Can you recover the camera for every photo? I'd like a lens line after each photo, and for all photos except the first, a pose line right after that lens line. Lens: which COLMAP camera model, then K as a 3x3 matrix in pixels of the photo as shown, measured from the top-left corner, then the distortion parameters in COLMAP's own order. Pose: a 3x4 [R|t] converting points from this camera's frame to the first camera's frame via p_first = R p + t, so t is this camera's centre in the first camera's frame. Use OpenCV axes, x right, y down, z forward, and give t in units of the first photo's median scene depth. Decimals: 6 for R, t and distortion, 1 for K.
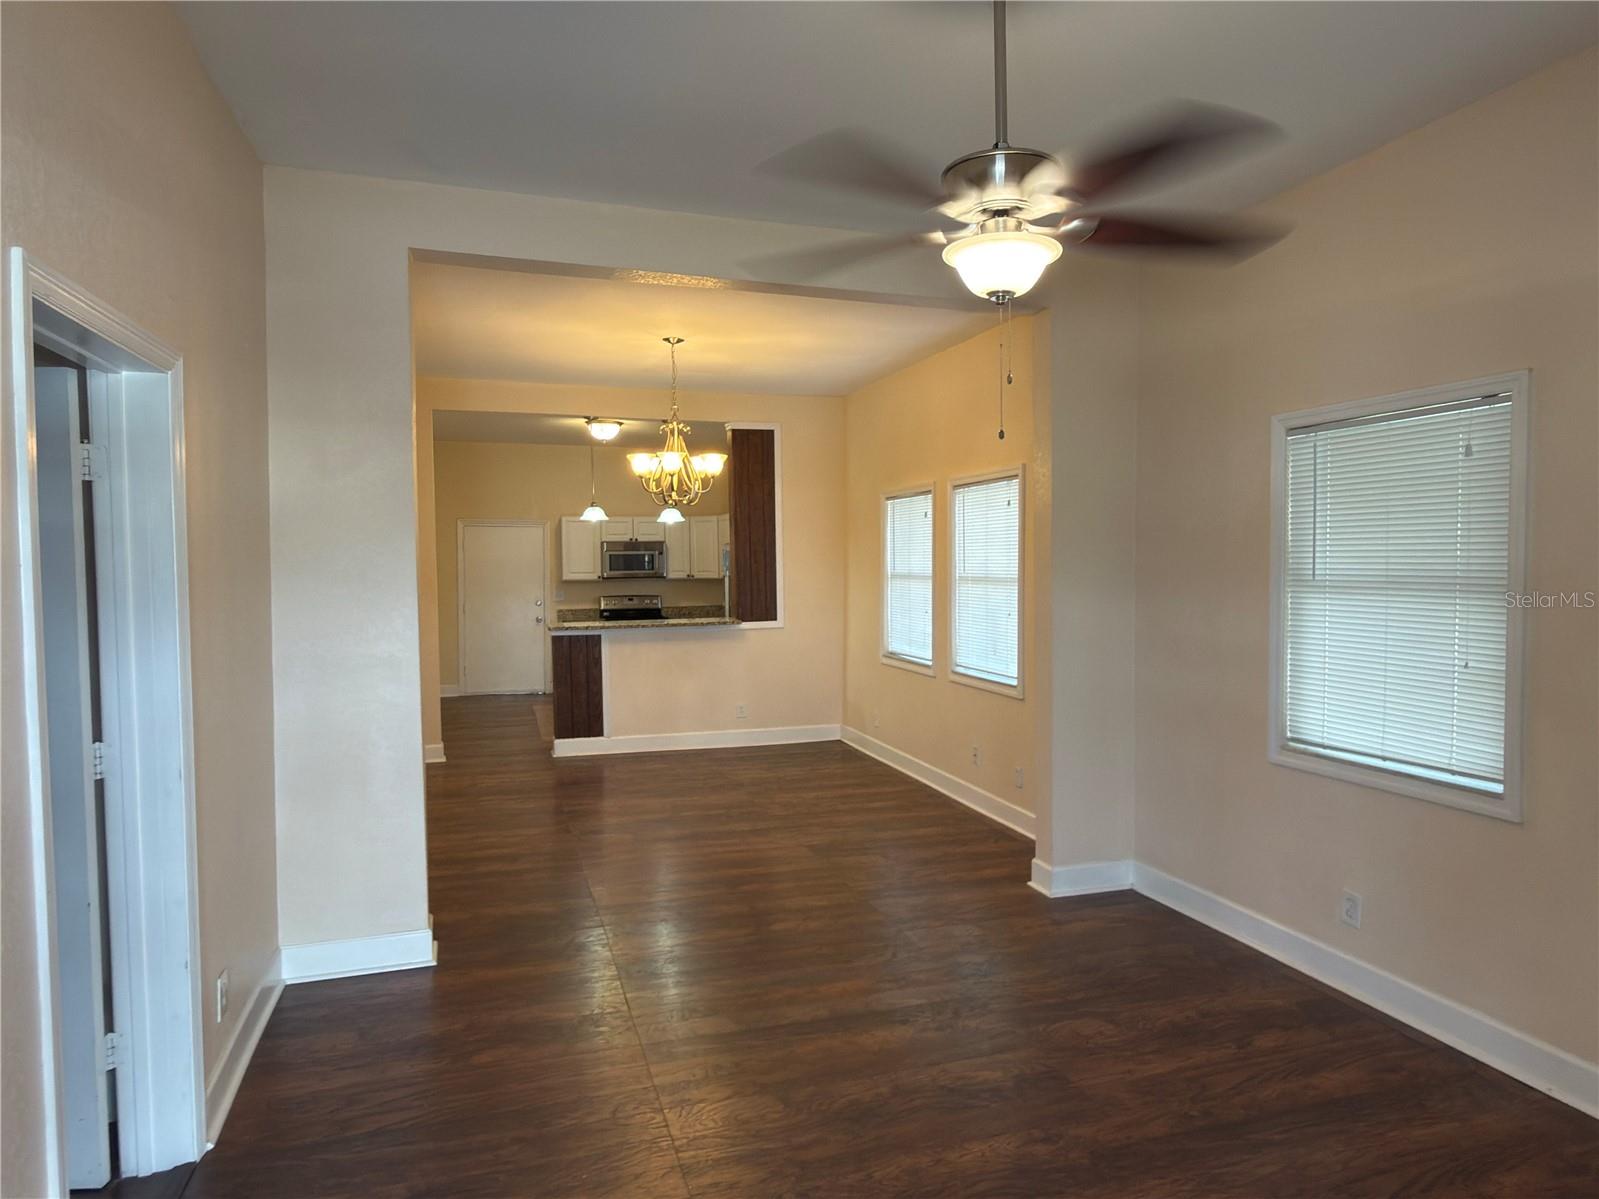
lens RADIAL K [[986.2, 0, 799.5], [0, 986.2, 599.5], [0, 0, 1]] dist [-0.002515, 0.000601]
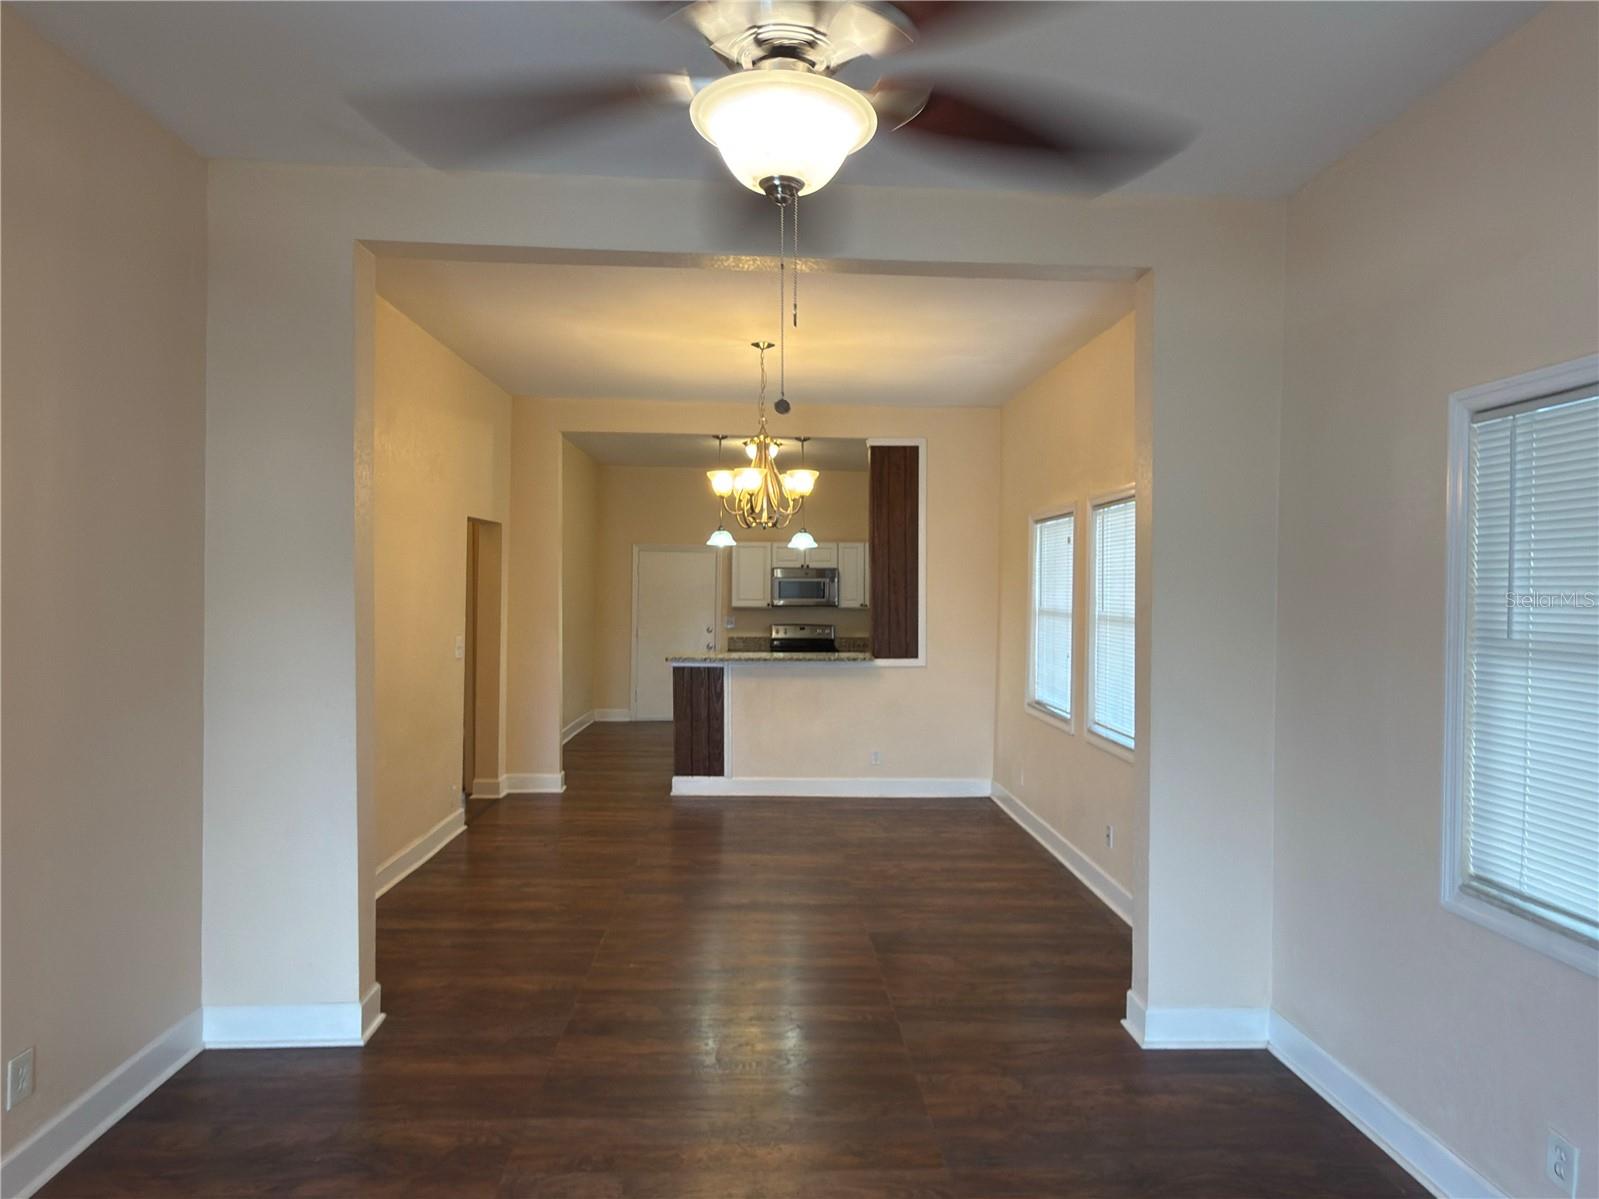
lens RADIAL K [[986.2, 0, 799.5], [0, 986.2, 599.5], [0, 0, 1]] dist [-0.002515, 0.000601]
pose [[0.966209, 0.020281, -0.256960, 0.114924], [-0.027345, 0.999339, -0.023948, -0.008662], [0.256304, 0.030165, 0.966125, 0.120851]]
